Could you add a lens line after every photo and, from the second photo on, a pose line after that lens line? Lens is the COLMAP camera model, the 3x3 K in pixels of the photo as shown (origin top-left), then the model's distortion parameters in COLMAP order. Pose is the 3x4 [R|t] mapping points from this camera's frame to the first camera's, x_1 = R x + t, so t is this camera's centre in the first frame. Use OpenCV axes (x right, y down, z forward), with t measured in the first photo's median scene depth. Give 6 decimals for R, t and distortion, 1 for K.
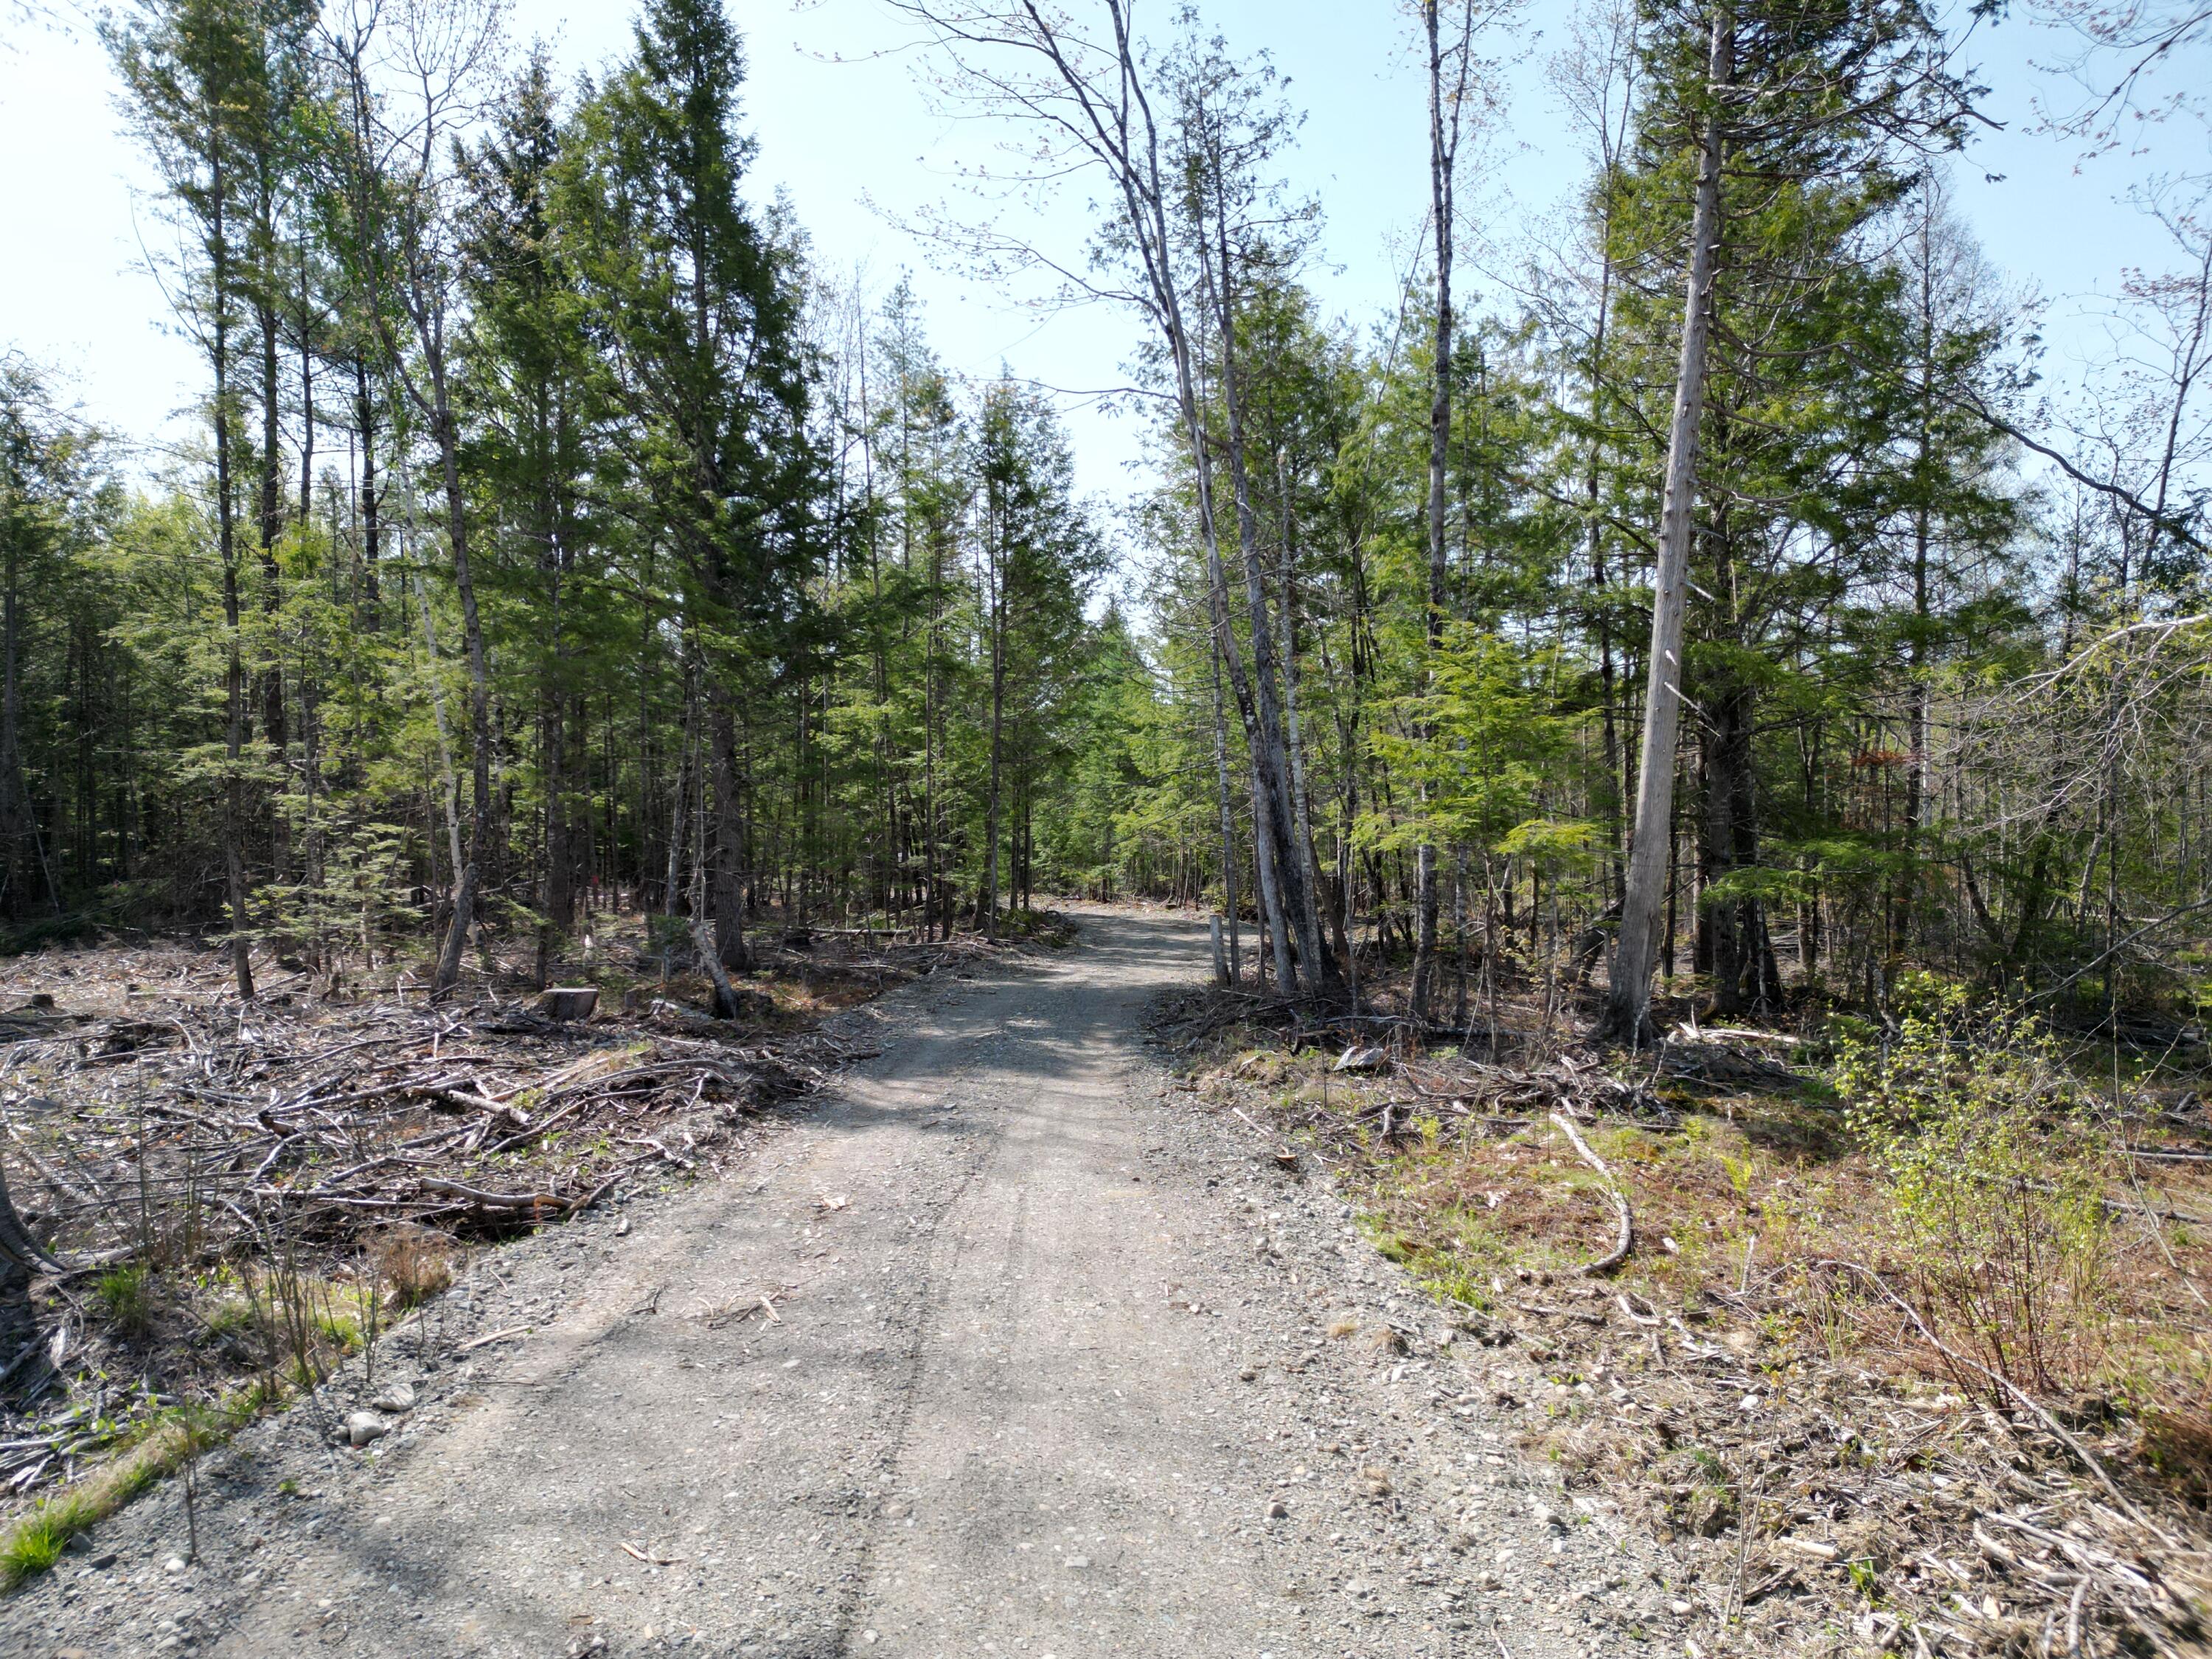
lens RADIAL K [[1518.2, 0, 1106.0], [0, 1518.2, 829.5], [0, 0, 1]] dist [0.082975, -0.090123]
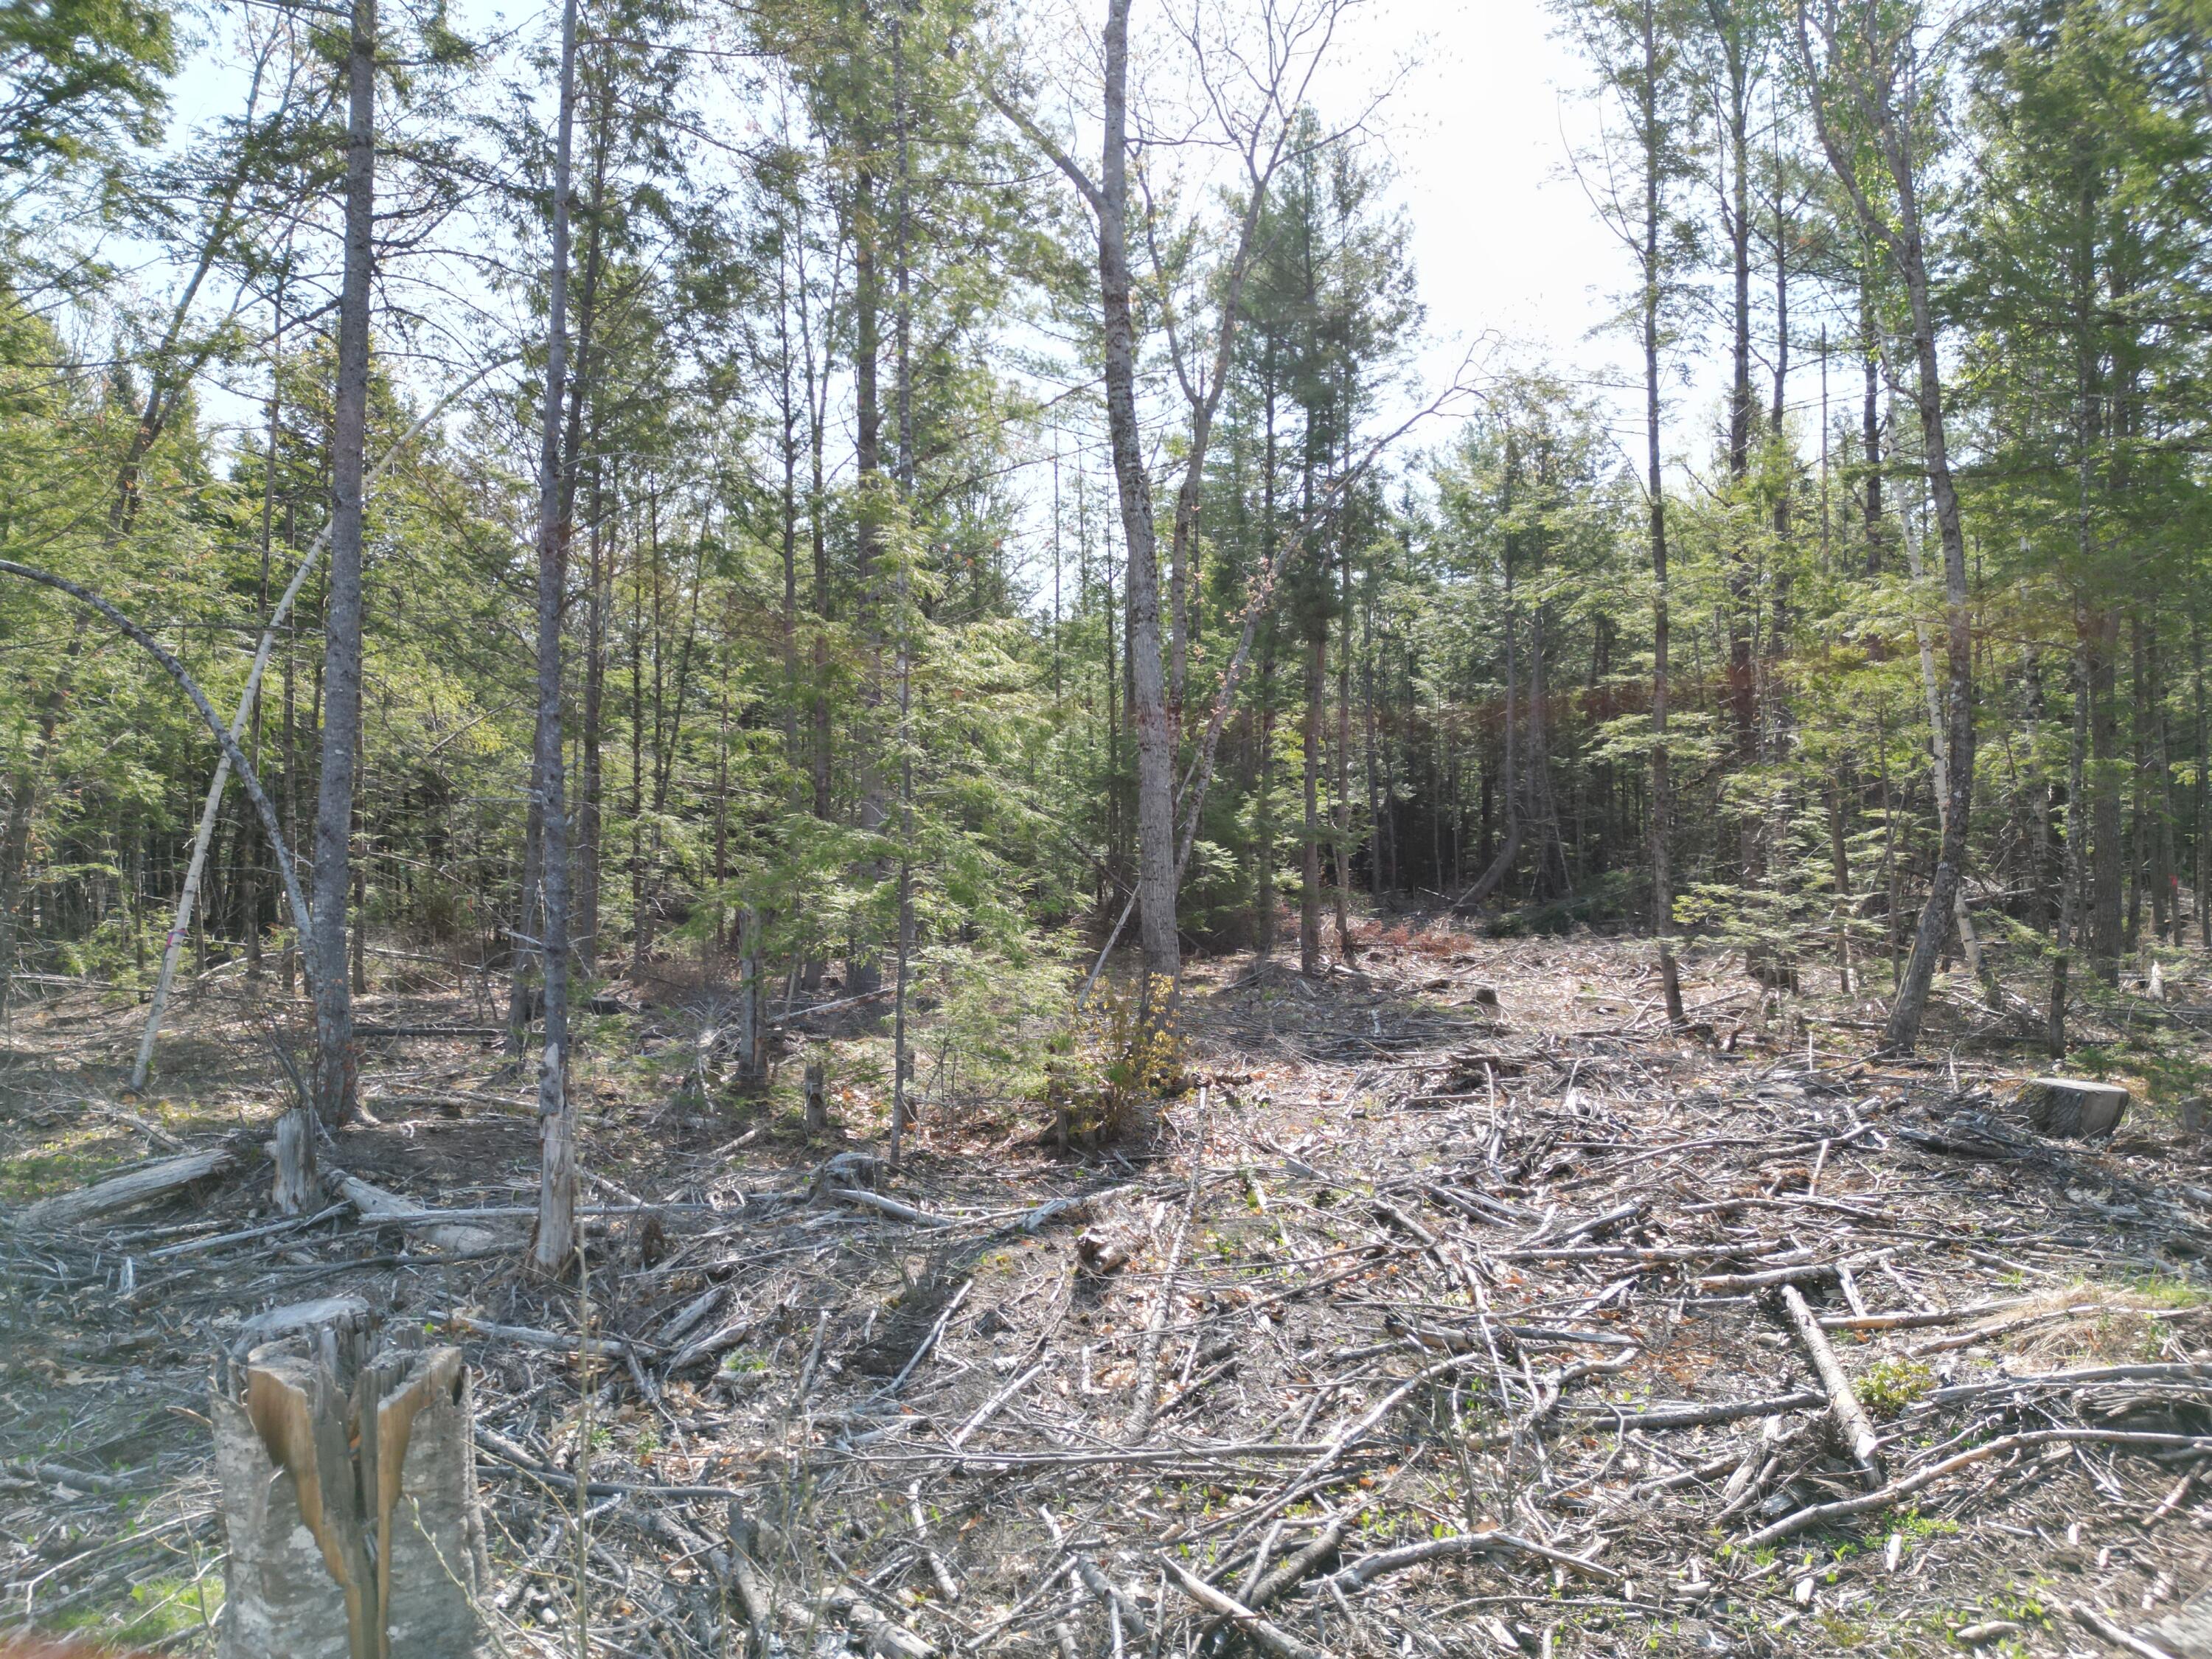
lens RADIAL K [[1518.2, 0, 1106.0], [0, 1518.2, 829.5], [0, 0, 1]] dist [0.082975, -0.090123]
pose [[0.591278, 0.002707, -0.806464, -0.089659], [0.005139, 0.999961, 0.007124, 0.000084], [0.806452, -0.008357, 0.591241, 0.344963]]
